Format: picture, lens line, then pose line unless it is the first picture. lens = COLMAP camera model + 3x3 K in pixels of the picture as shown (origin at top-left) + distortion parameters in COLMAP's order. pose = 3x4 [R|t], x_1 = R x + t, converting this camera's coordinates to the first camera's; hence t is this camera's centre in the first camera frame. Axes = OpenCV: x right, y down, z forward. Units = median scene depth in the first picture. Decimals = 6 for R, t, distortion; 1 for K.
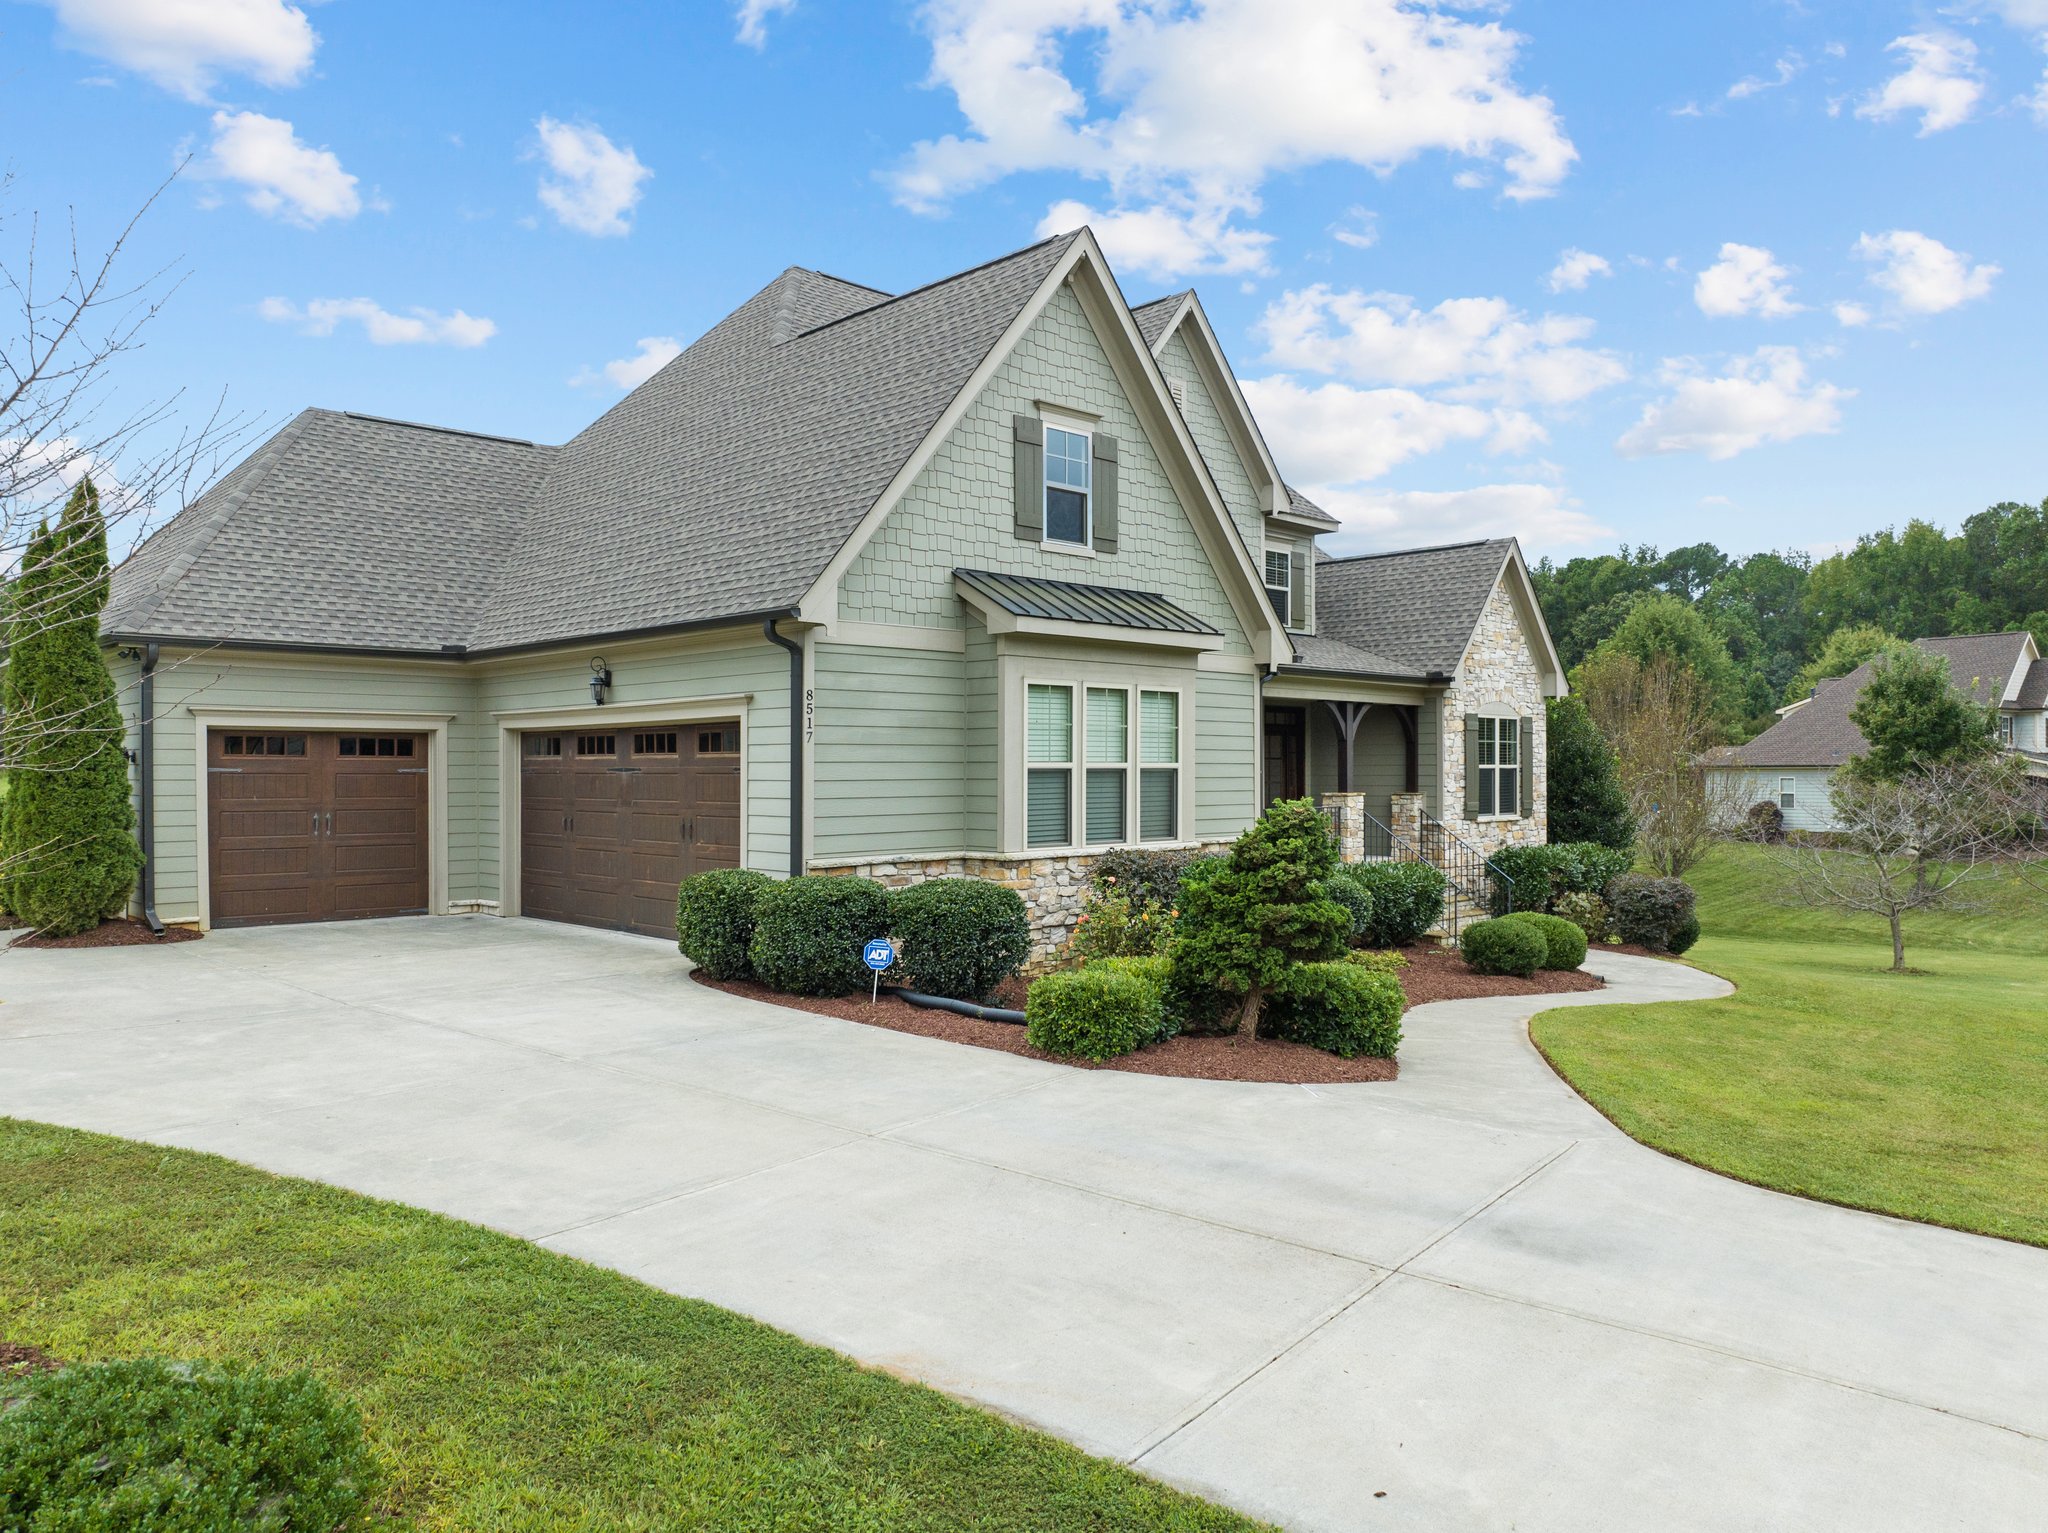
lens RADIAL K [[1437.7, 0, 1034.9], [0, 1437.7, 769.6], [0, 0, 1]] dist [-0.037638, -0.004682]
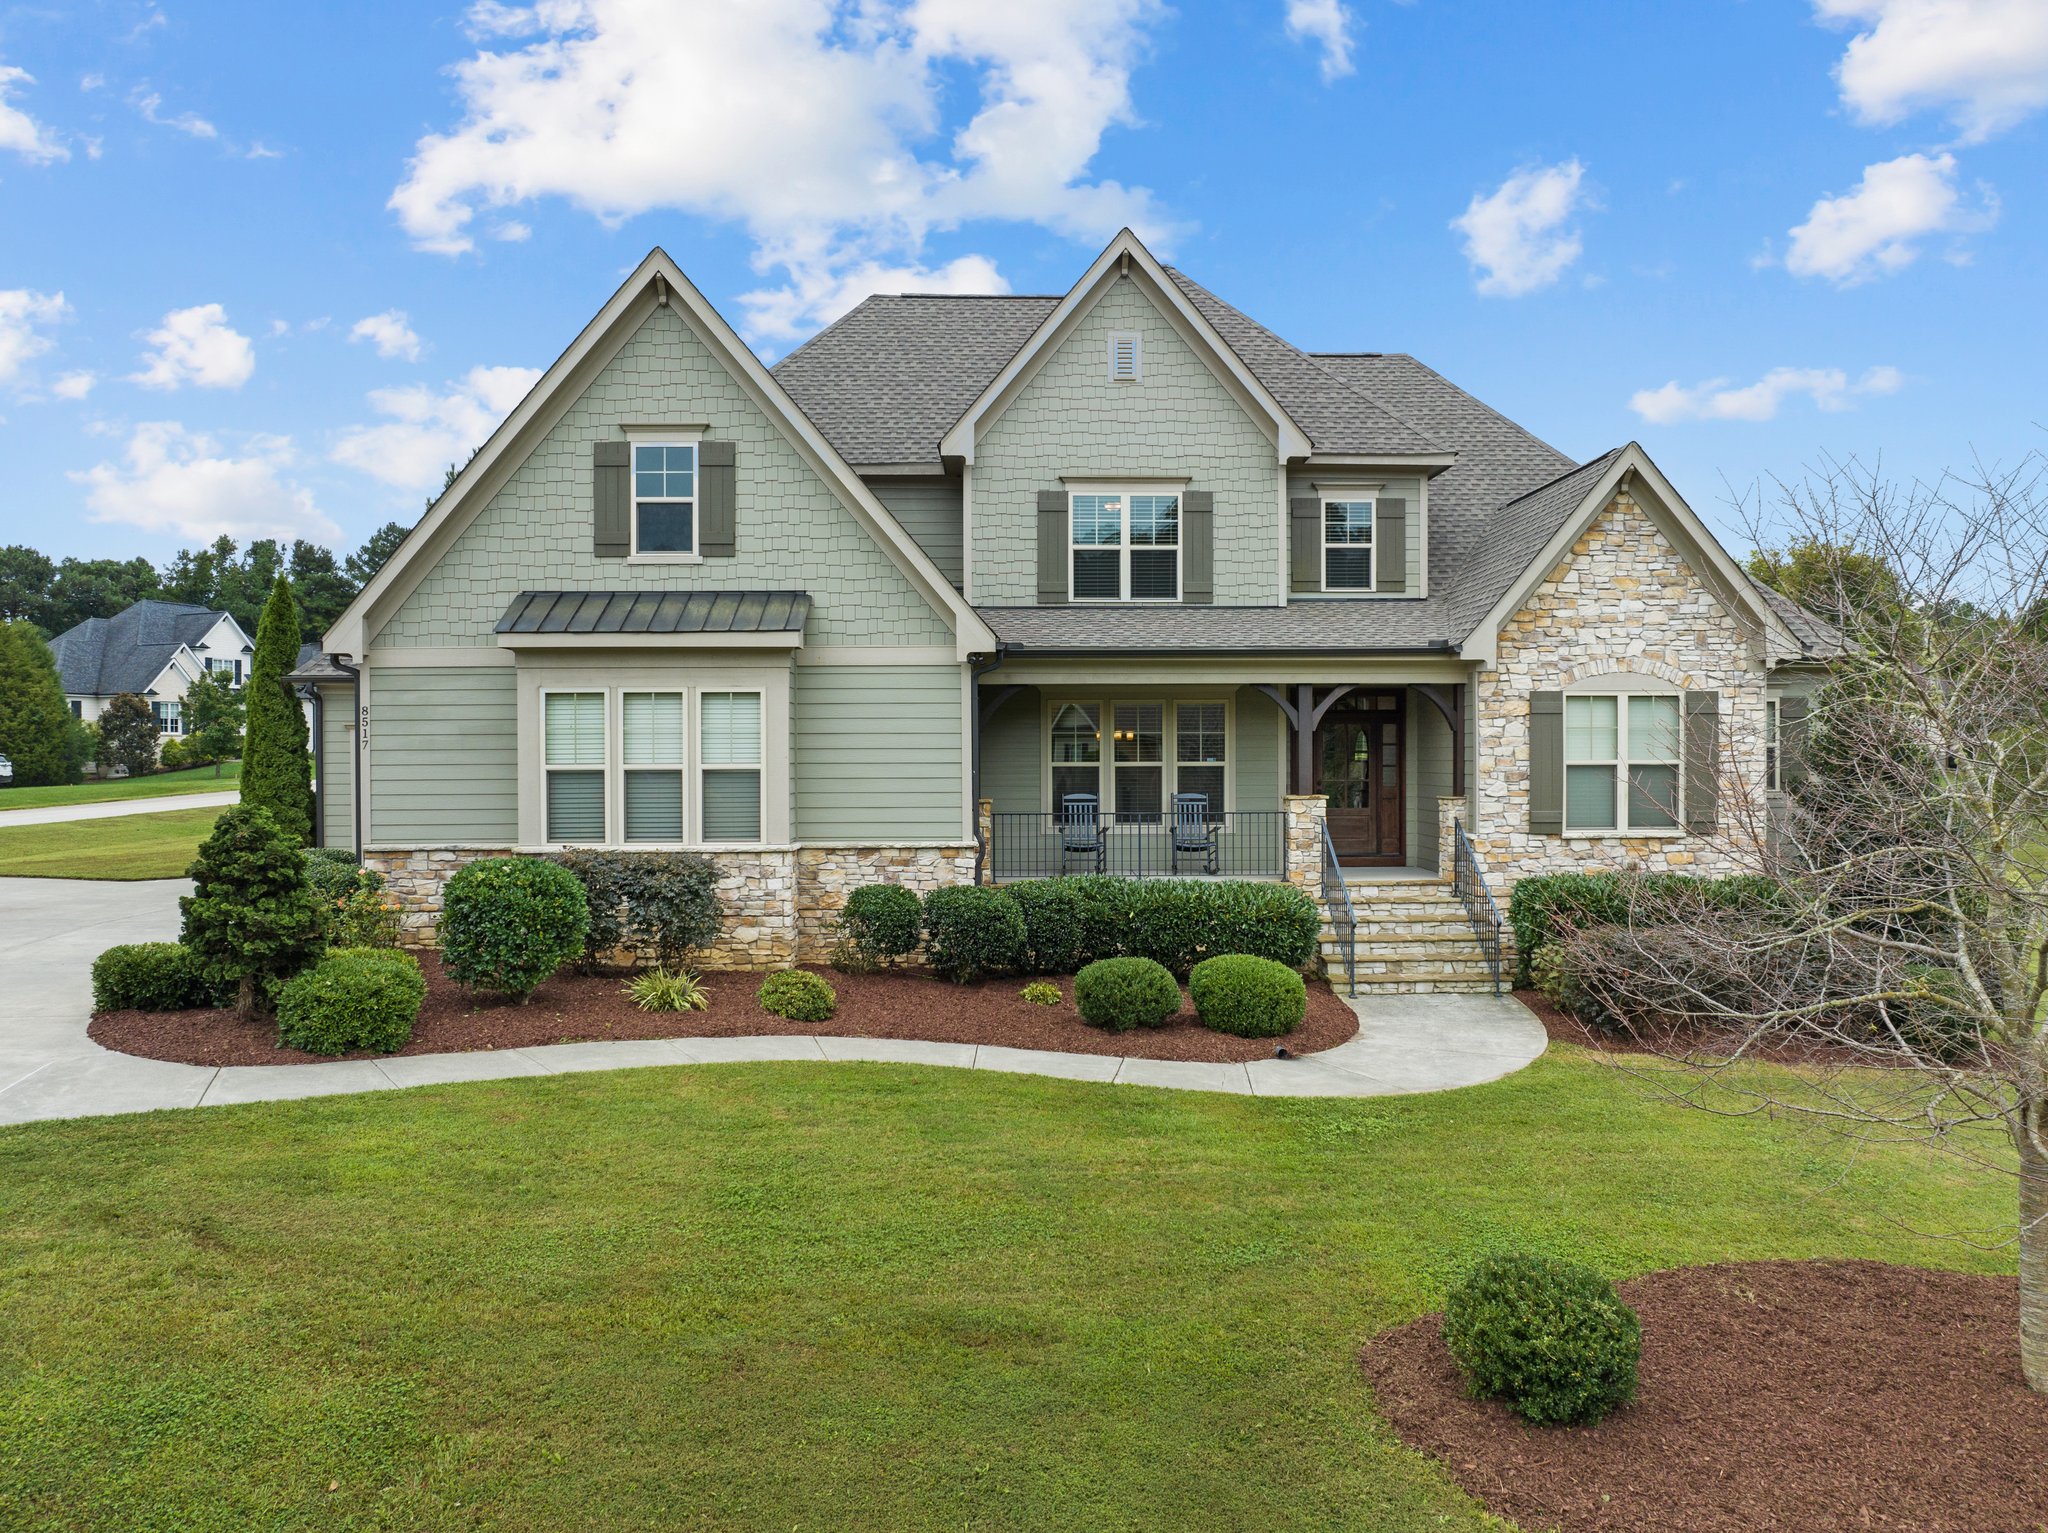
lens RADIAL K [[1437.7, 0, 1034.9], [0, 1437.7, 769.6], [0, 0, 1]] dist [-0.037638, -0.004682]
pose [[0.729272, 0.005644, -0.684201, 0.902570], [0.002677, 0.999935, 0.011102, -0.010890], [0.684219, -0.009928, 0.729209, 0.408340]]
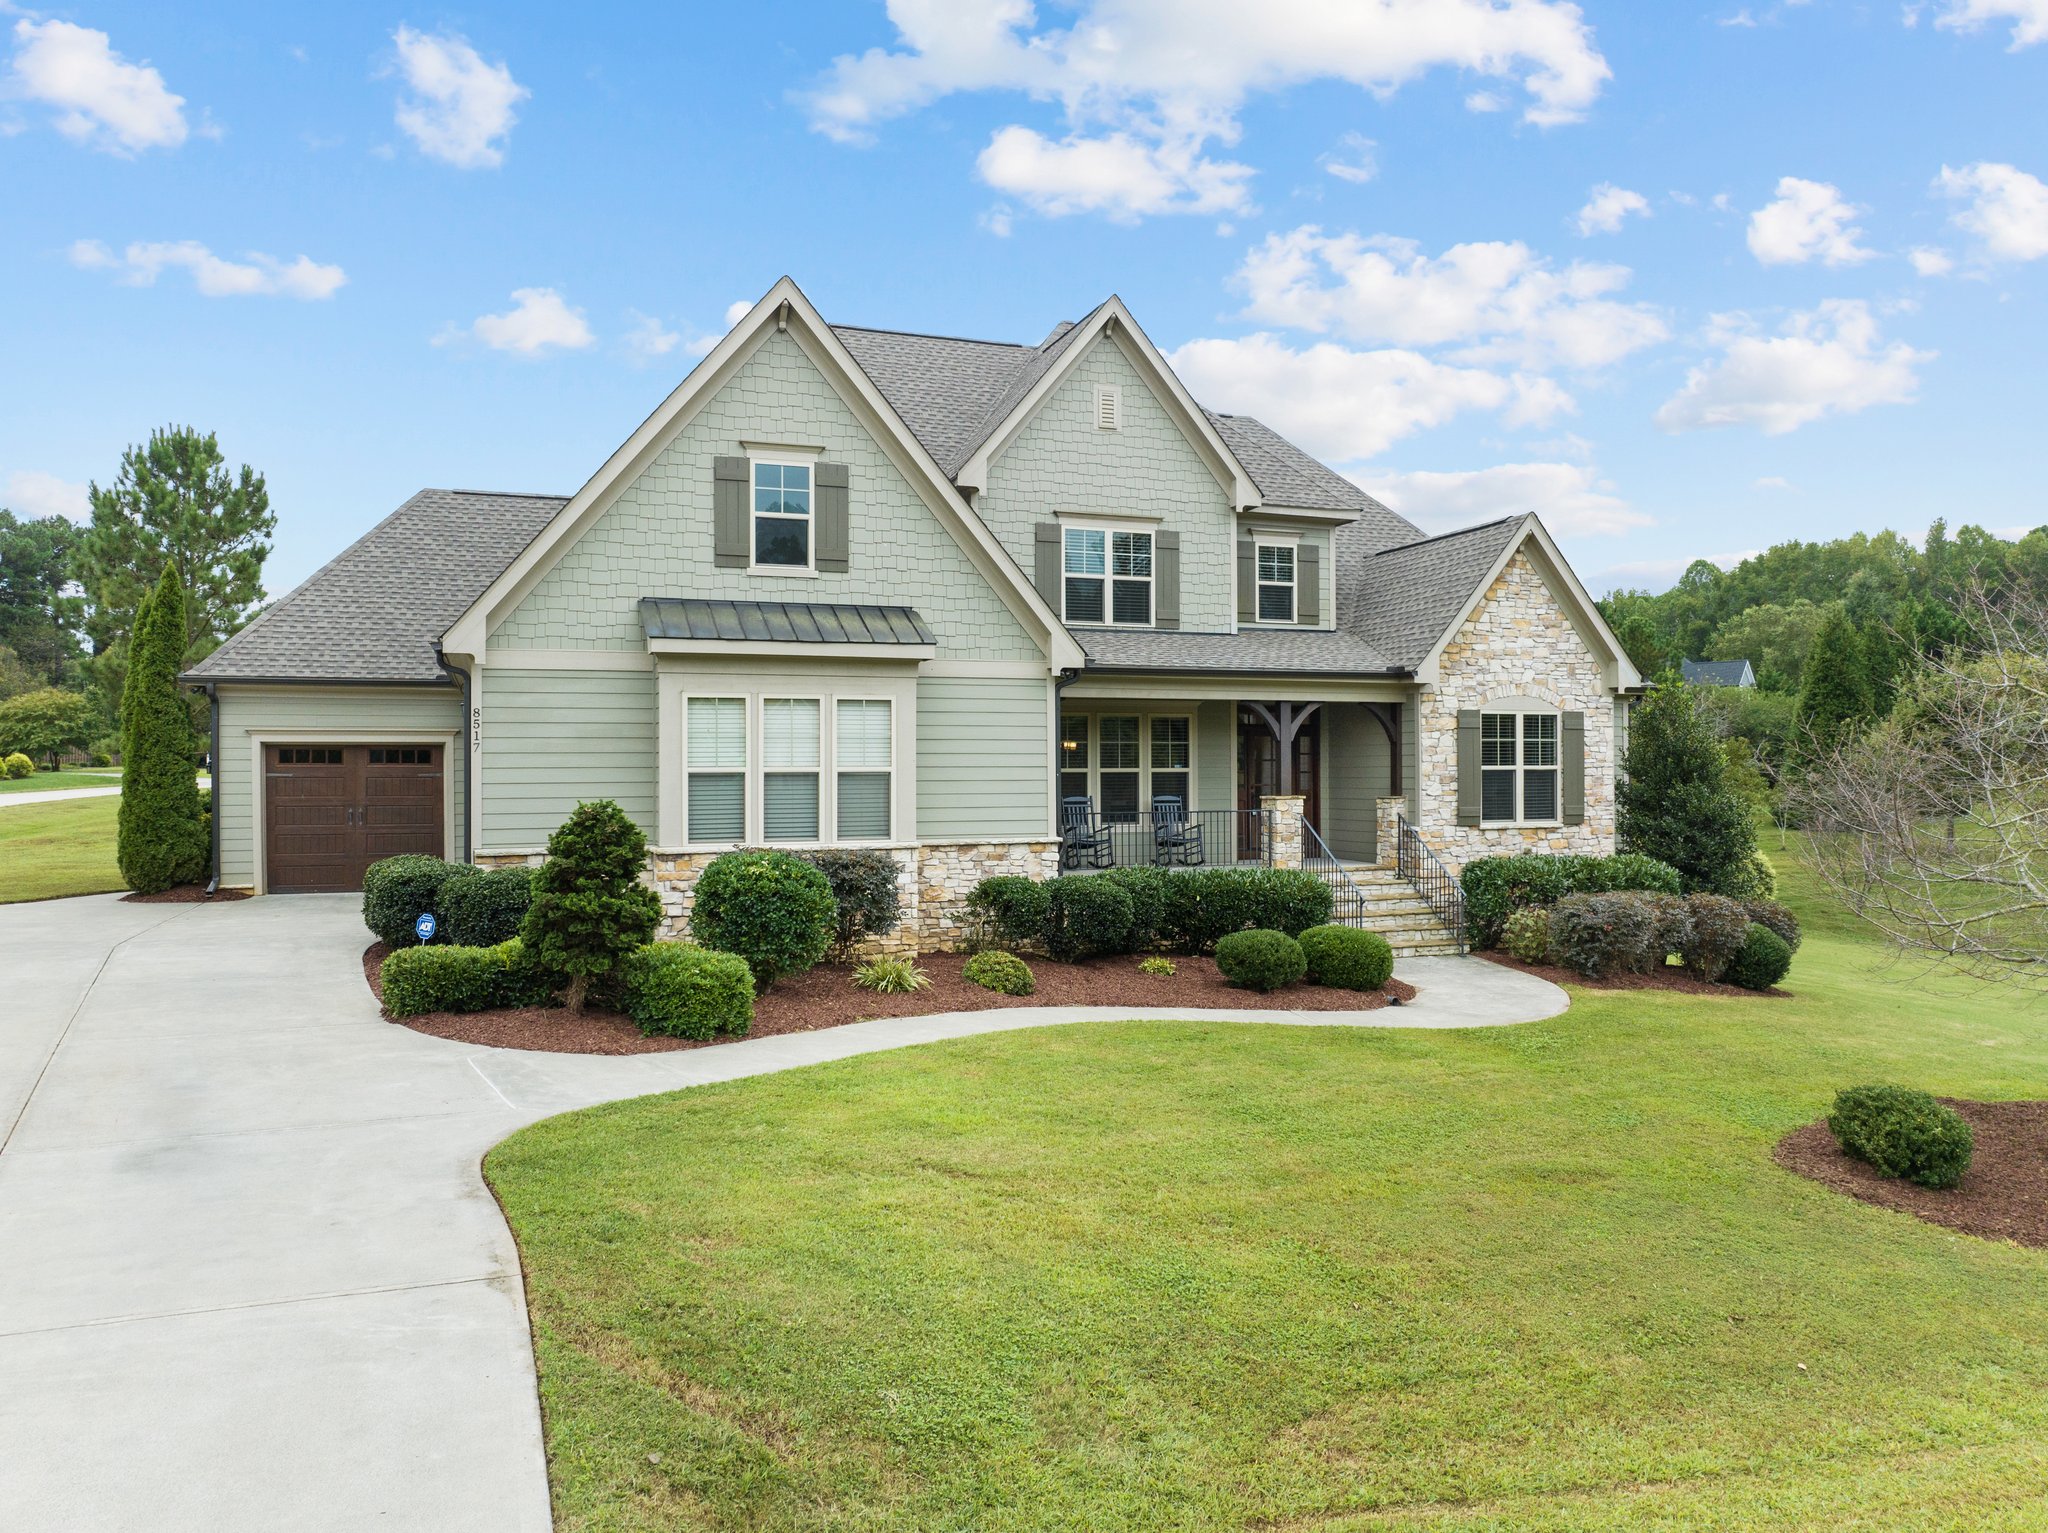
lens RADIAL K [[1437.7, 0, 1034.9], [0, 1437.7, 769.6], [0, 0, 1]] dist [-0.037638, -0.004682]
pose [[0.910175, -0.003406, -0.414210, 0.629388], [0.002943, 0.999994, -0.001757, -0.000307], [0.414214, 0.000381, 0.910179, 0.080675]]
